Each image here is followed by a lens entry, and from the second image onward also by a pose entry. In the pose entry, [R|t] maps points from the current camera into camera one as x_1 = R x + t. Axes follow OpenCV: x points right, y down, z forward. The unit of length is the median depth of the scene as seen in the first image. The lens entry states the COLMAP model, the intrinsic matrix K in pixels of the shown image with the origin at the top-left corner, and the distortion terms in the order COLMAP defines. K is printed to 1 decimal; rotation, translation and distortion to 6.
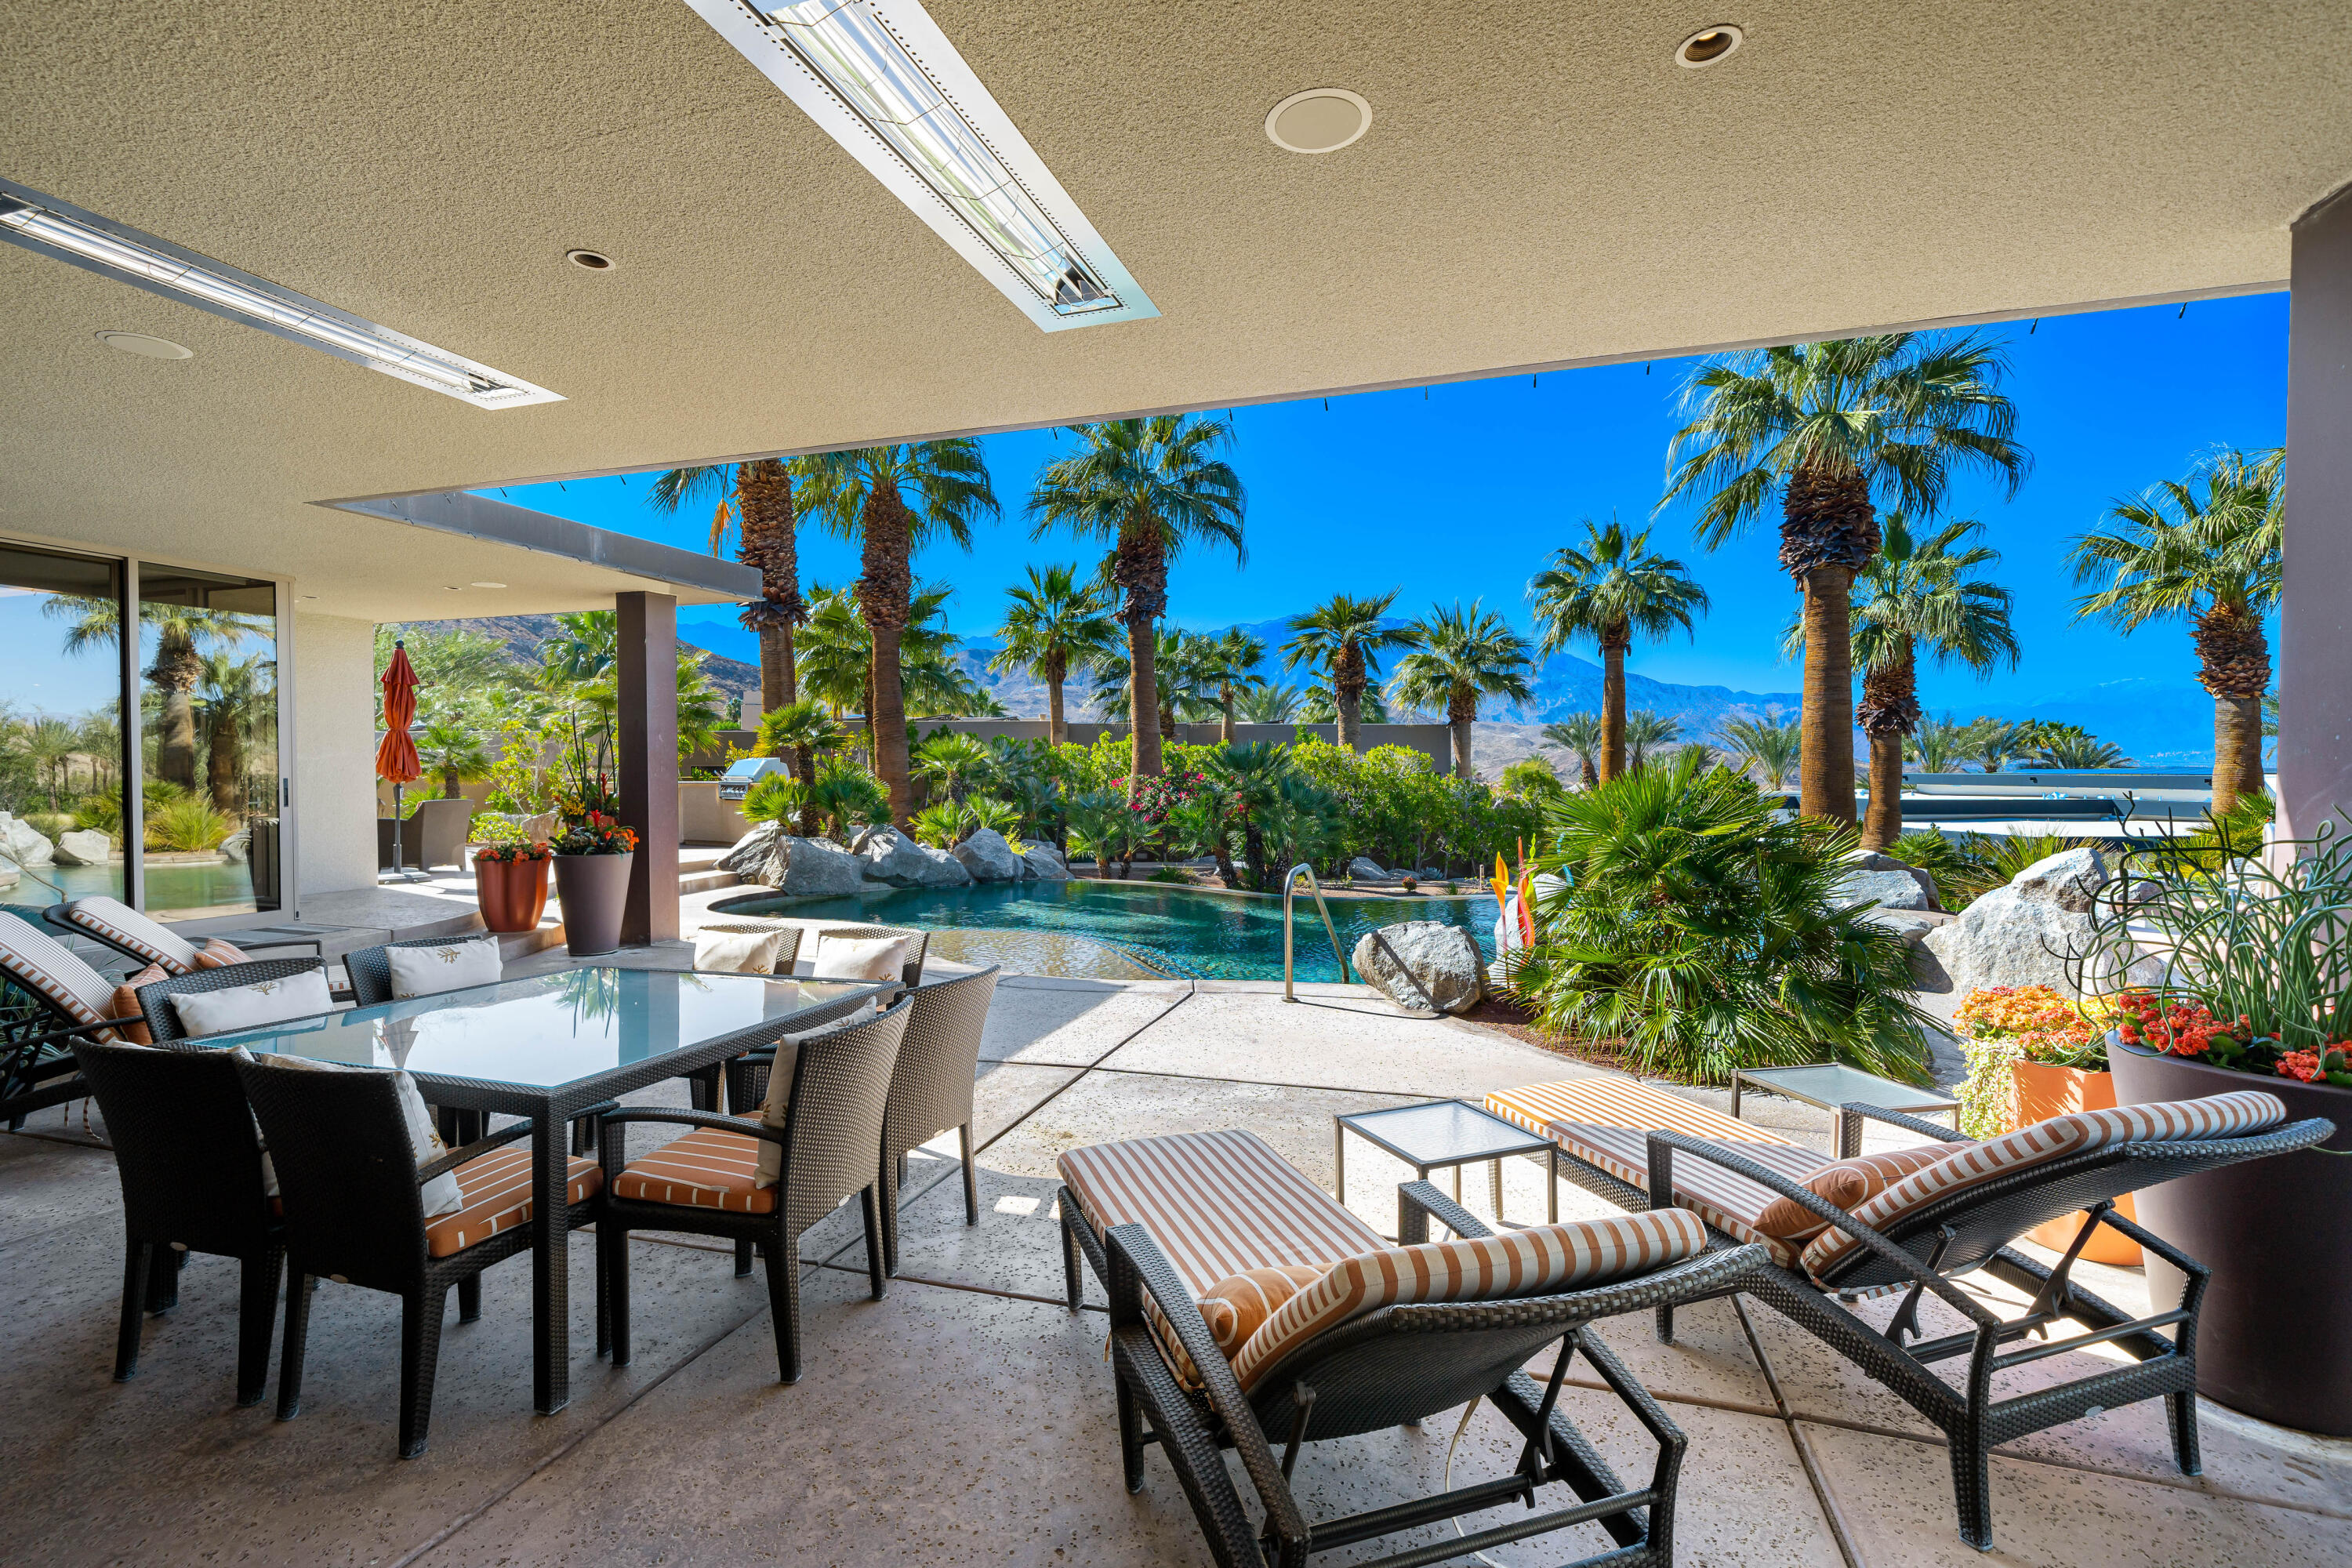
lens RADIAL K [[1064.2, 0, 1161.5], [0, 1064.2, 785.0], [0, 0, 1]] dist [0.001677, -0.000425]
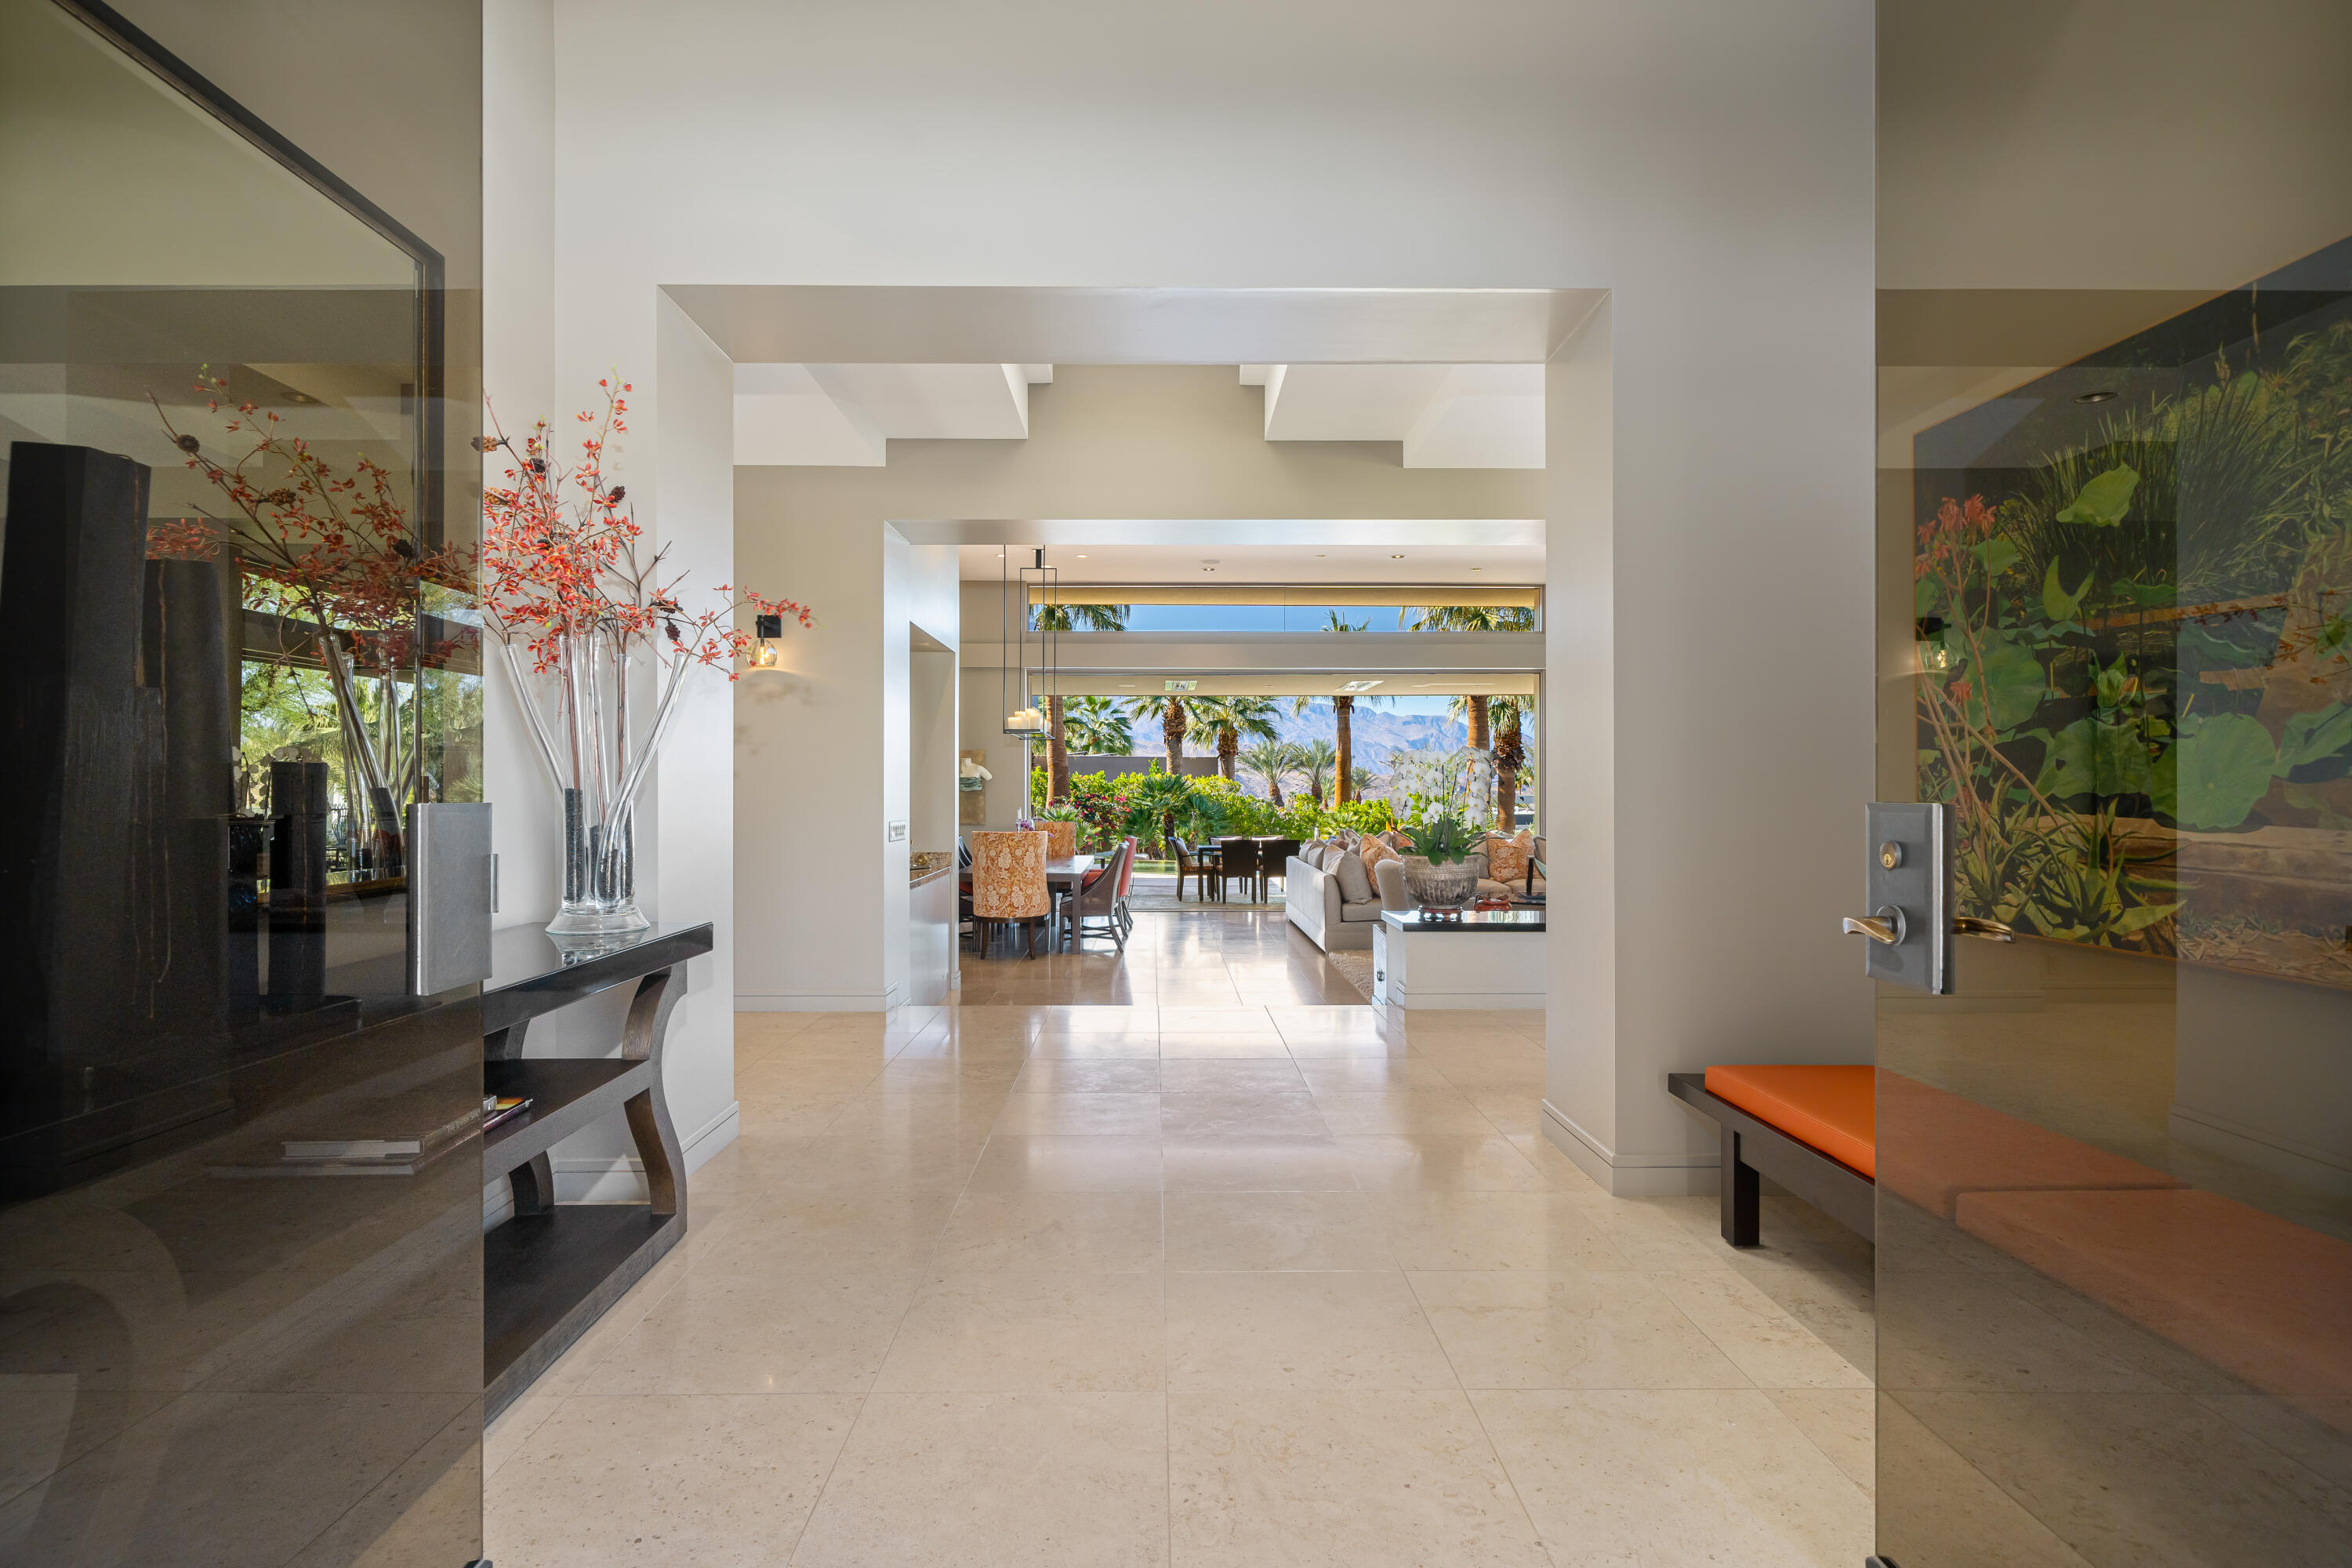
lens RADIAL K [[1211.7, 0, 1167.8], [0, 1211.7, 785.5], [0, 0, 1]] dist [-0.000671, 0.001755]
pose [[0.948562, 0.001195, 0.316589, -0.464248], [0.005240, 0.999797, -0.019475, 0.010557], [-0.316548, 0.020133, 0.948363, -0.691263]]
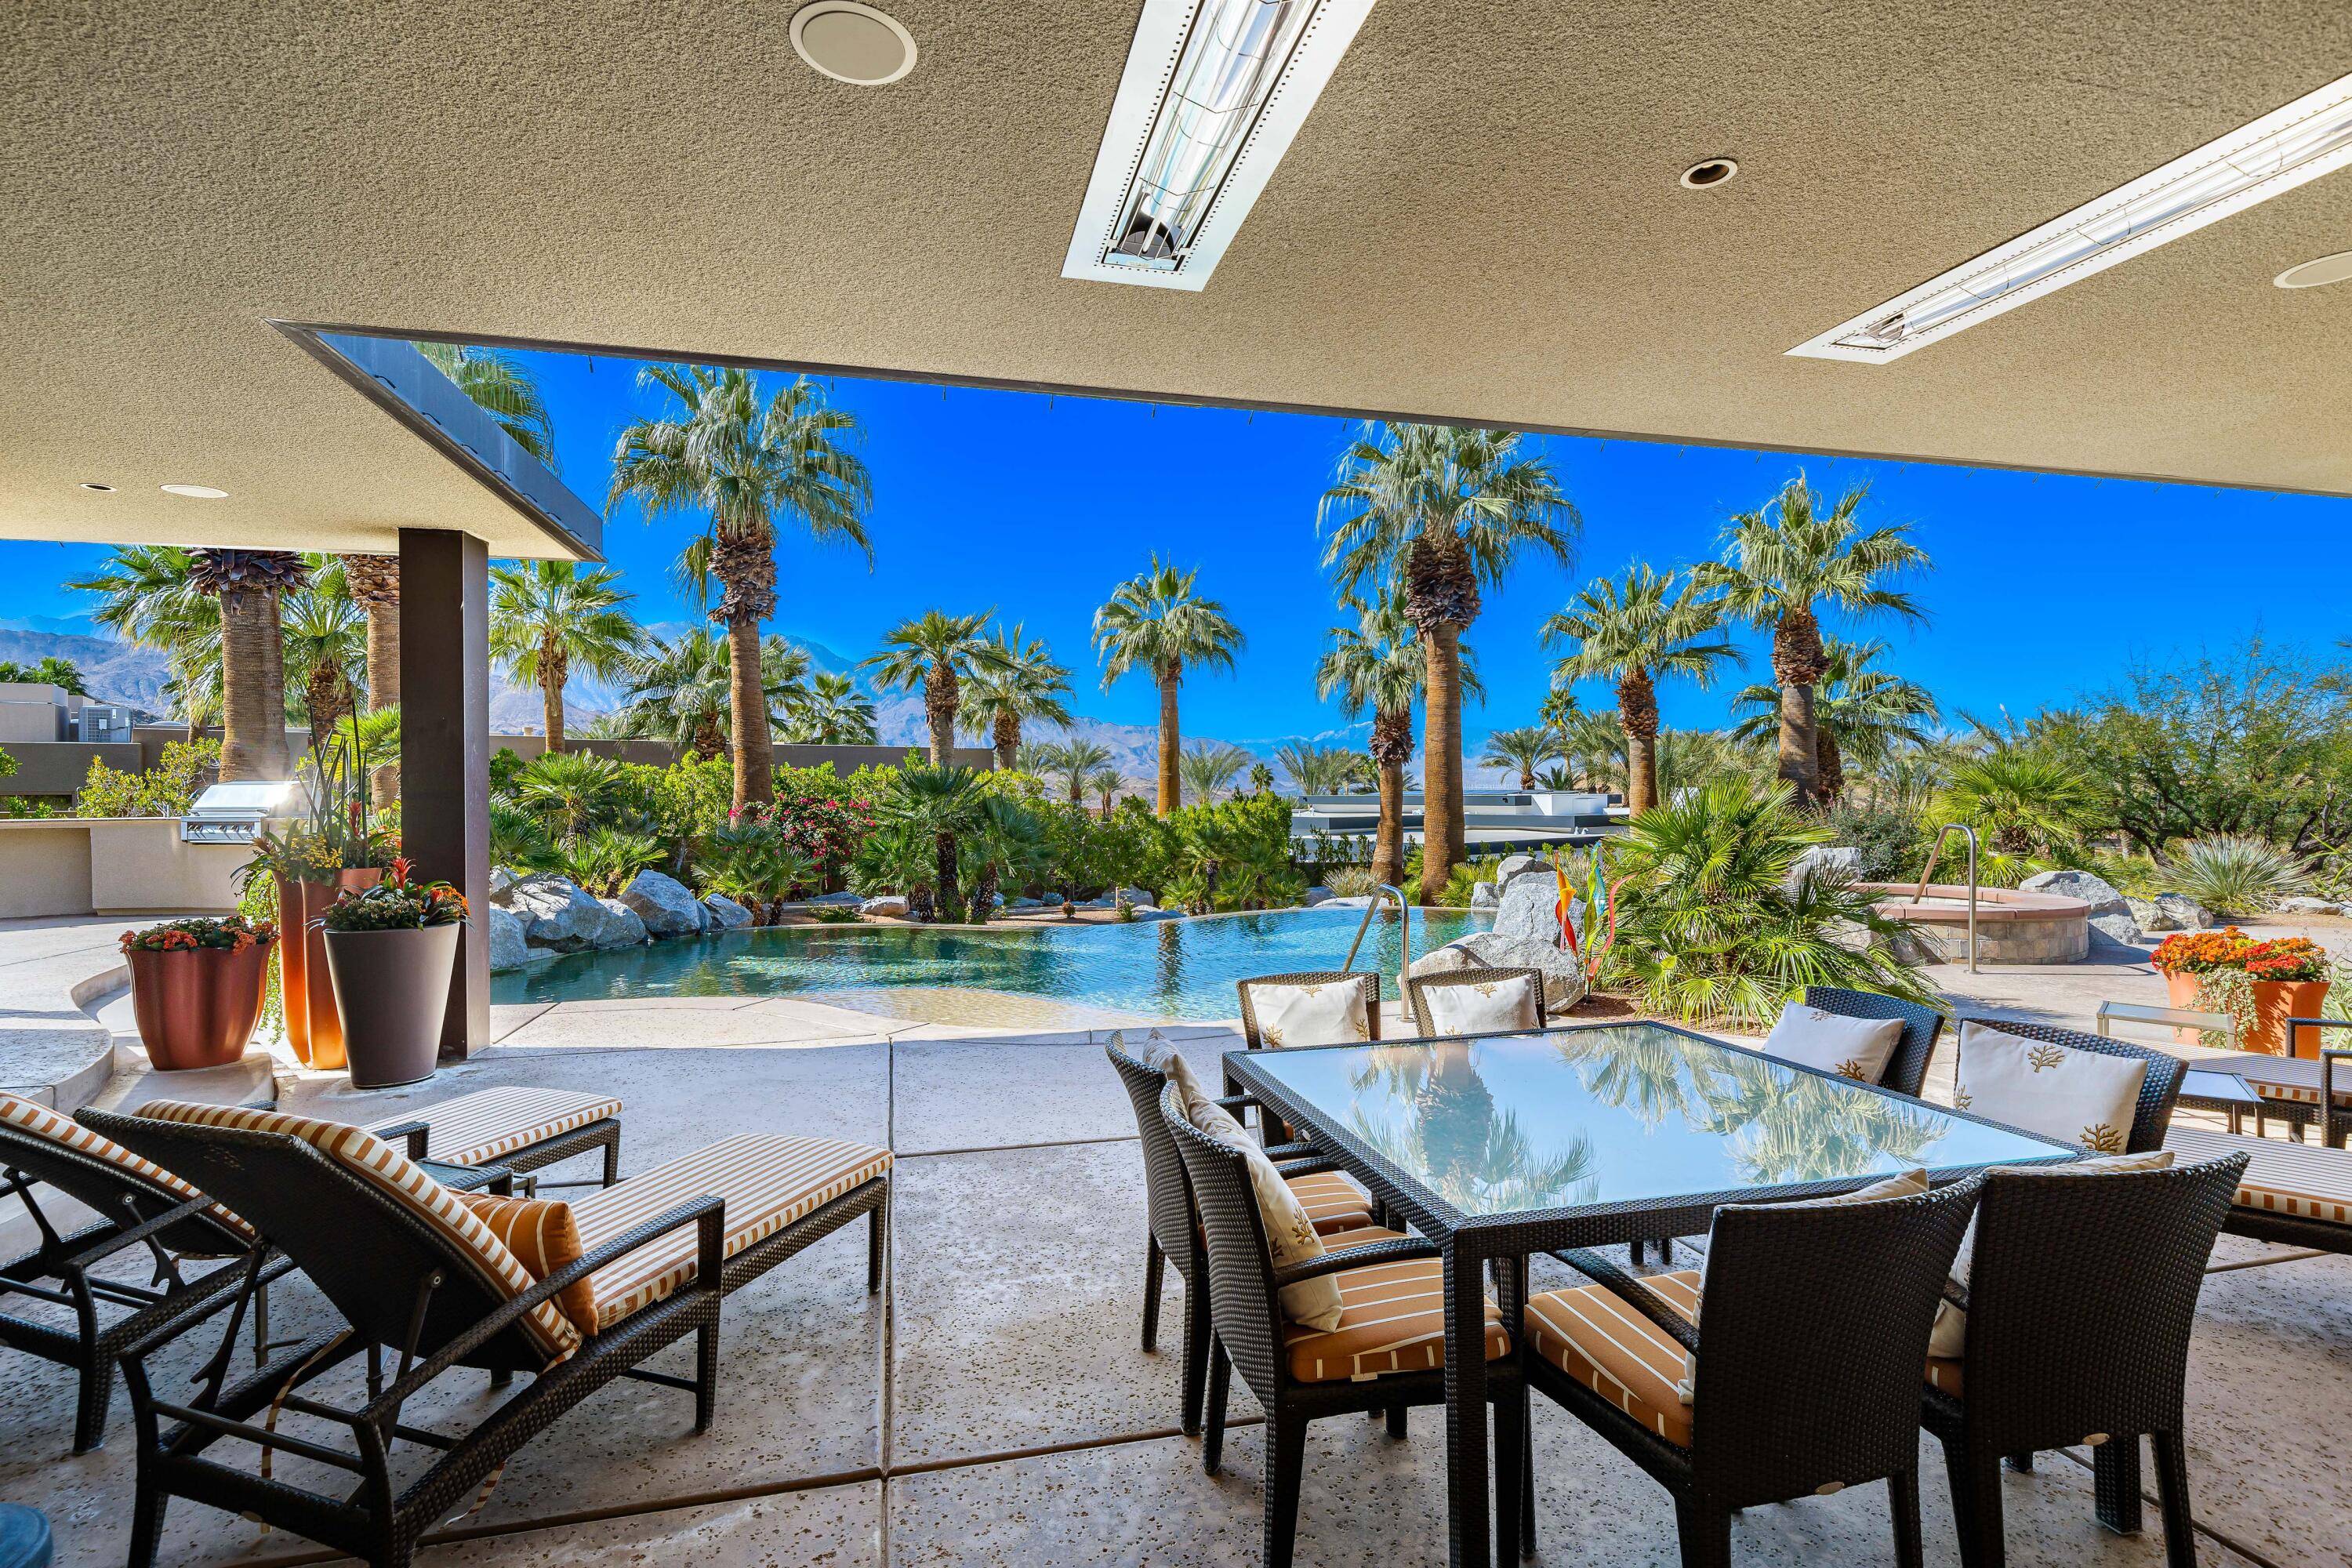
lens RADIAL K [[1094.5, 0, 1167.8], [0, 1094.5, 795.6], [0, 0, 1]] dist [0.002486, -0.001640]
pose [[0.851101, -0.006321, 0.524963, -0.231773], [0.013764, 0.999852, -0.010276, -0.000900], [-0.524821, 0.015971, 0.851063, 0.088951]]
